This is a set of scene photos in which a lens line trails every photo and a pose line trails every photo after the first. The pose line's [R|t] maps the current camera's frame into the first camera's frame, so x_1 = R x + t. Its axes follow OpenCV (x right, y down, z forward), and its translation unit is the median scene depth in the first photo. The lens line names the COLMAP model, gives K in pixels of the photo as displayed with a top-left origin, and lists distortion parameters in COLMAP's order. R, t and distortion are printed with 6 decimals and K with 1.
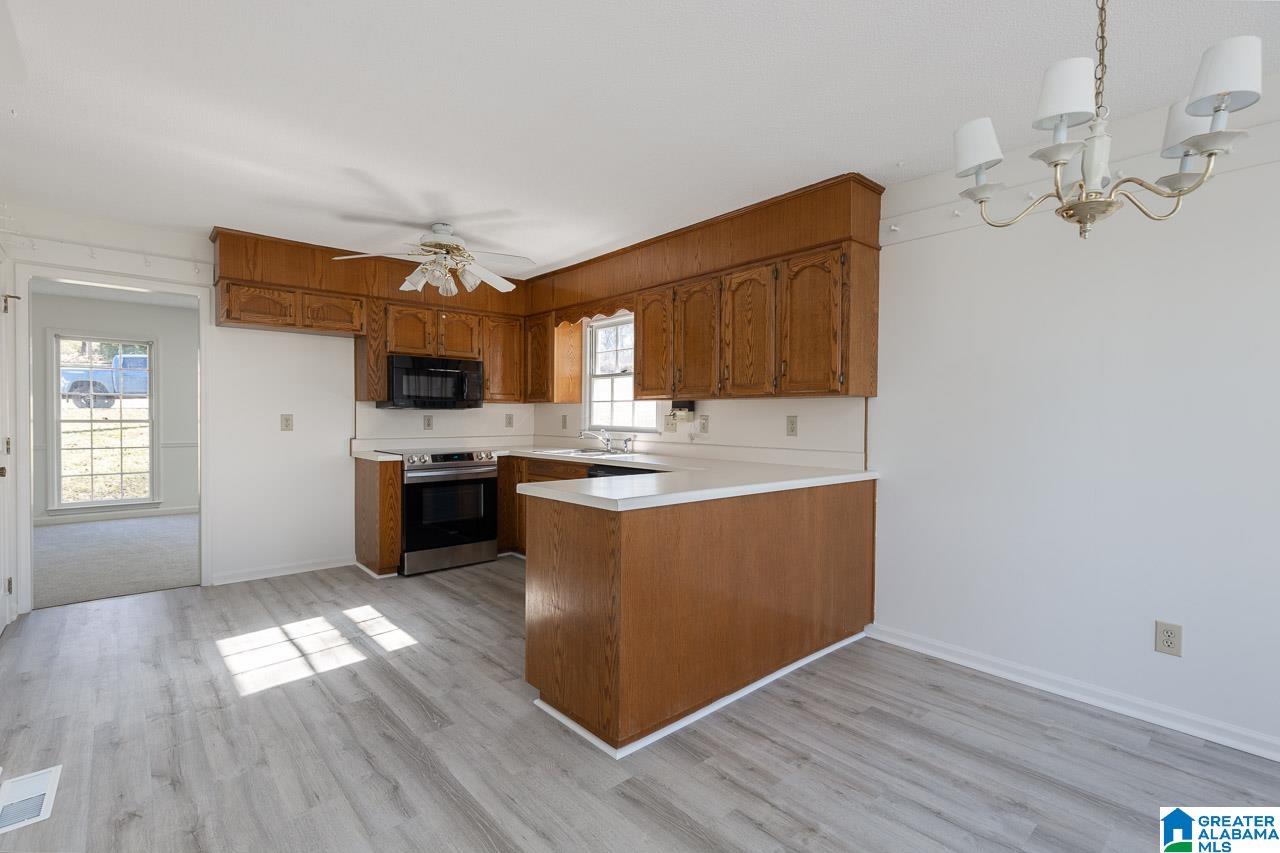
lens RADIAL K [[586.9, 0, 640.1], [0, 586.9, 423.6], [0, 0, 1]] dist [0.006652, -0.002135]
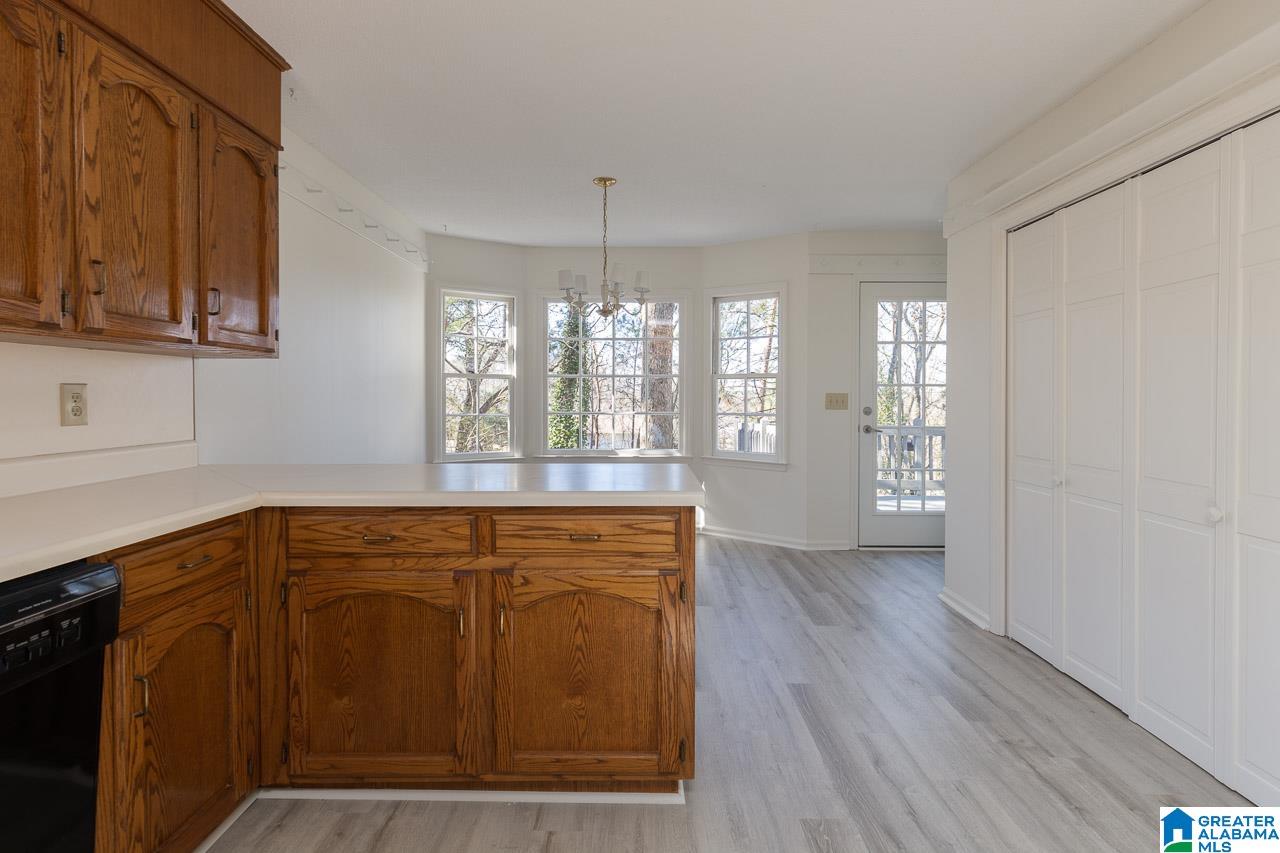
lens RADIAL K [[586.9, 0, 644.8], [0, 586.9, 402.3], [0, 0, 1]] dist [0.006652, -0.002135]
pose [[-0.743029, -0.014187, 0.669109, -0.495243], [0.000441, 0.999765, 0.021687, -0.009950], [-0.669259, 0.016409, -0.742848, 1.264485]]
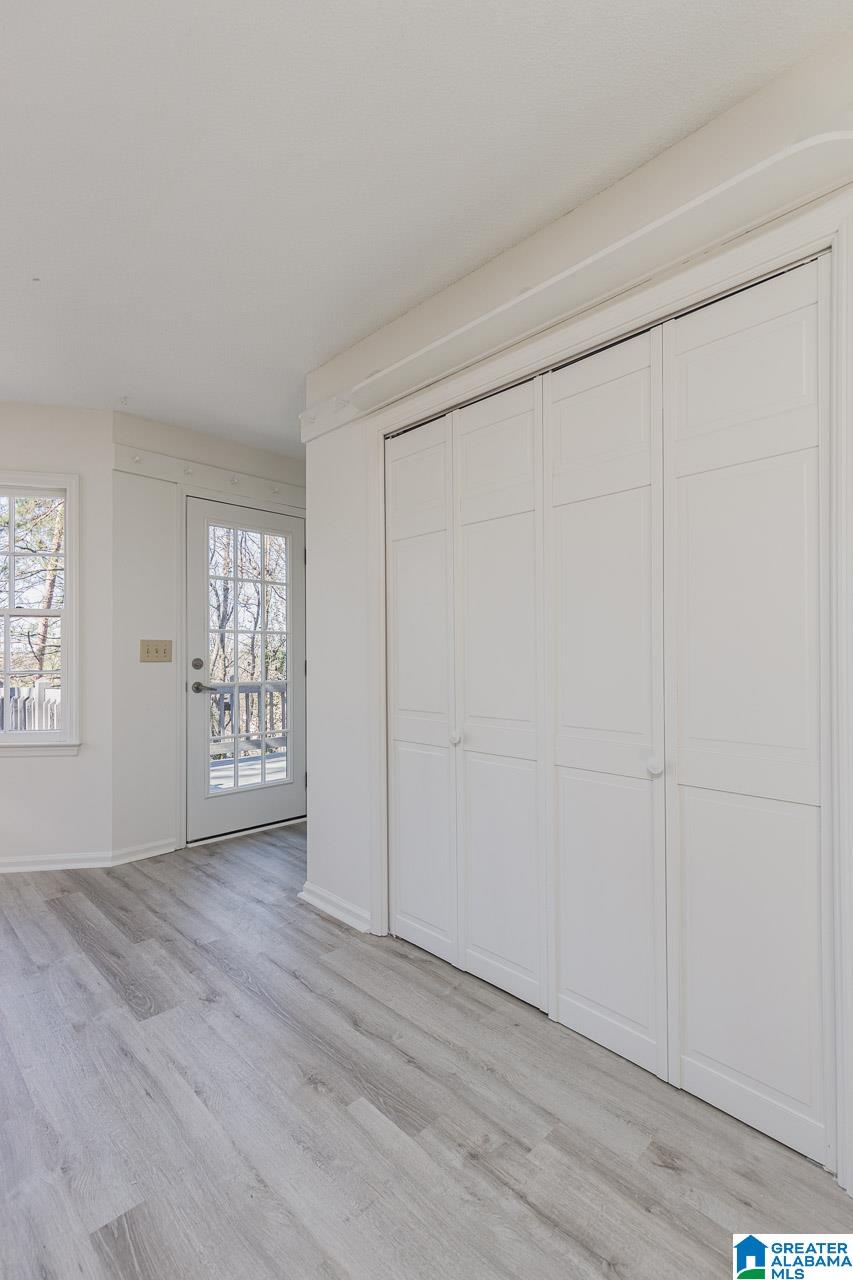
lens RADIAL K [[586.9, 0, 423.9], [0, 586.9, 651.3], [0, 0, 1]] dist [0.006652, -0.002135]
pose [[-0.999145, -0.002782, -0.041242, -0.305941], [-0.002852, 0.999995, 0.001639, 0.018419], [0.041237, 0.001756, -0.999148, 0.932986]]
